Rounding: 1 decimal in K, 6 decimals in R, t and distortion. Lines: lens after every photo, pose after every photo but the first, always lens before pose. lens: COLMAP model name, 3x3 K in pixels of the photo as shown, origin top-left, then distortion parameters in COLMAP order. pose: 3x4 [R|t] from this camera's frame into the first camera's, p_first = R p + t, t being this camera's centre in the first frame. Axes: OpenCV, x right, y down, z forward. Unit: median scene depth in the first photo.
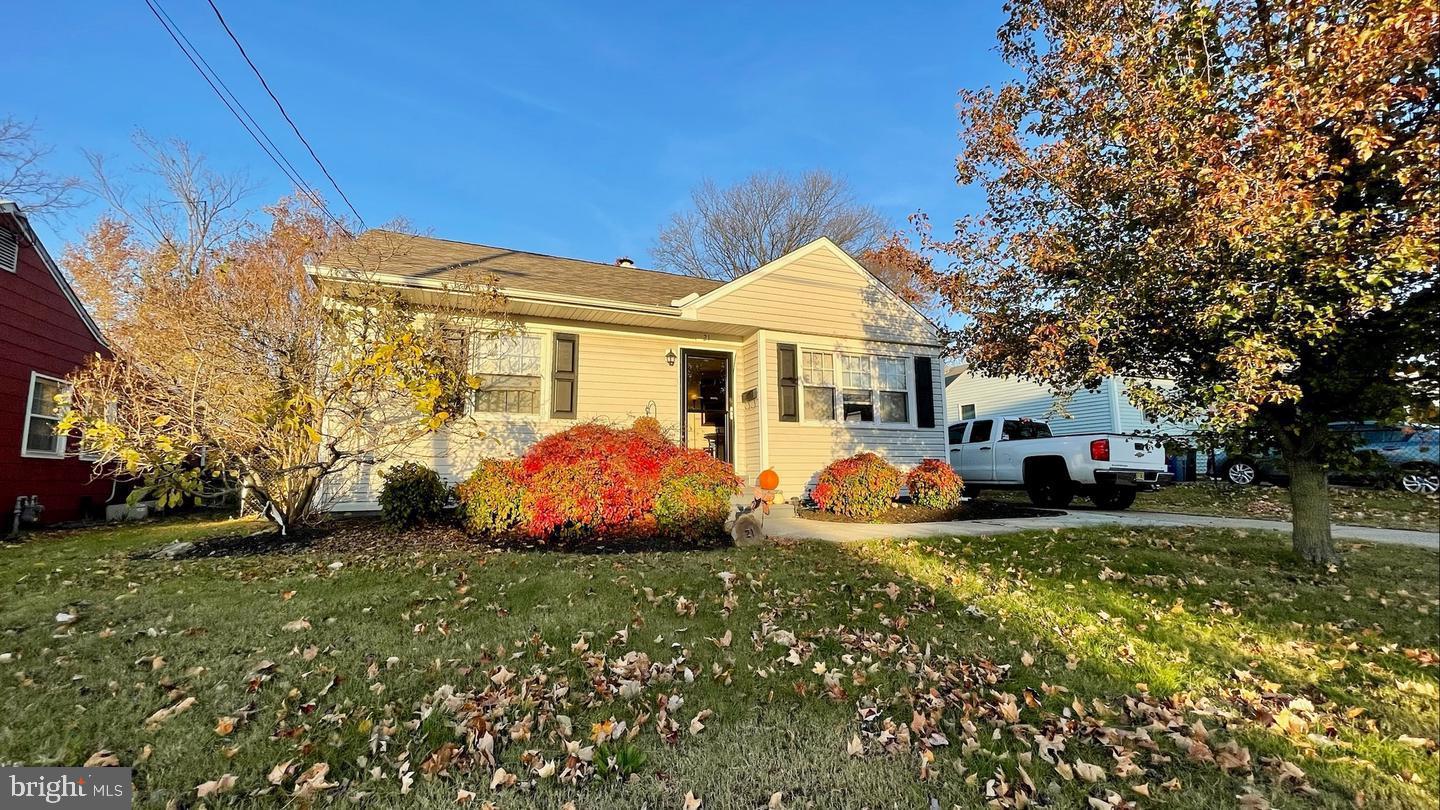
lens RADIAL K [[572.9, 0, 720.2], [0, 572.9, 406.2], [0, 0, 1]] dist [-0.006682, -0.000080]
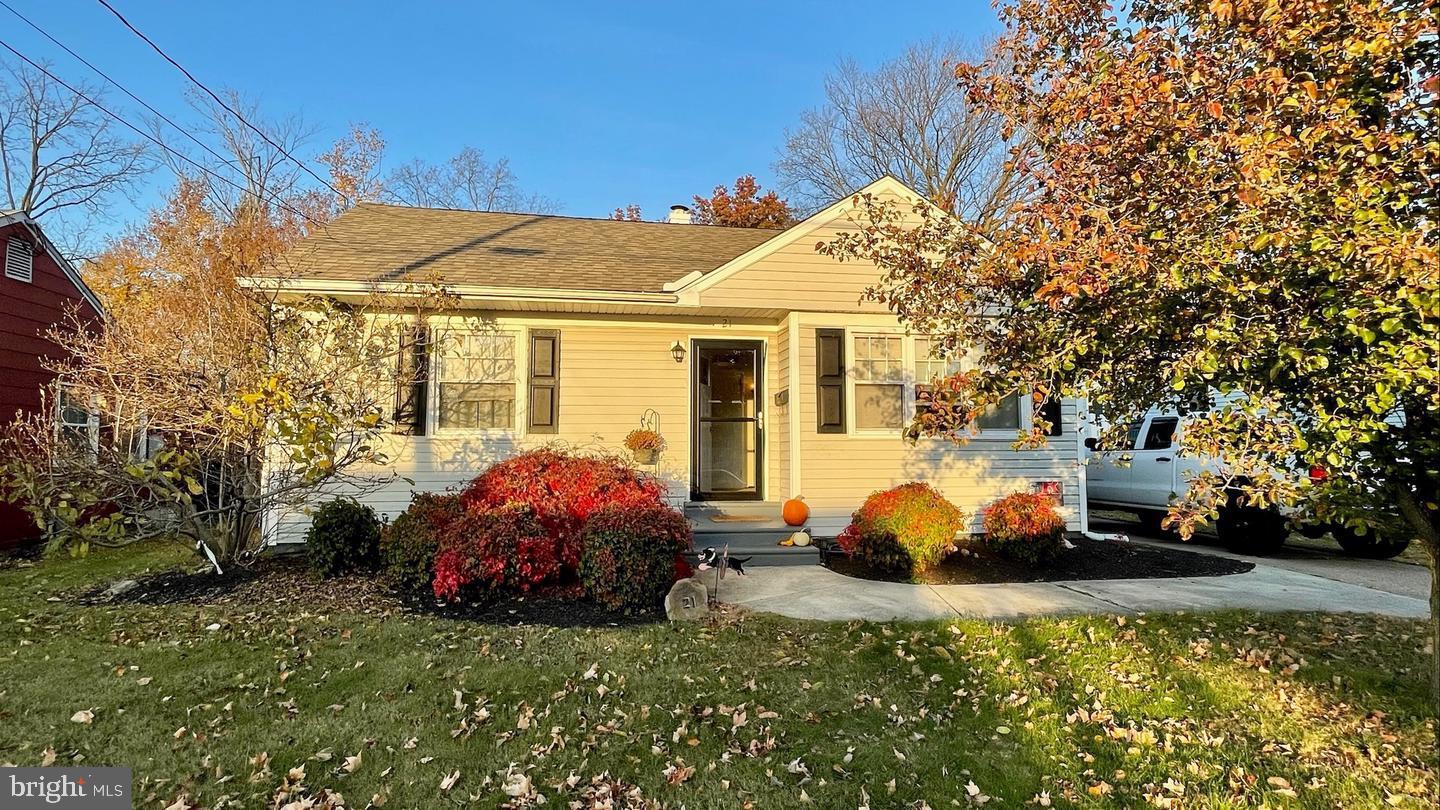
lens RADIAL K [[756.4, 0, 718.1], [0, 756.4, 401.5], [0, 0, 1]] dist [-0.002750, -0.001569]
pose [[0.971234, -0.007341, -0.238014, 0.224944], [0.020355, 0.998426, 0.052265, -0.073522], [0.237255, -0.055607, 0.969854, 0.001500]]
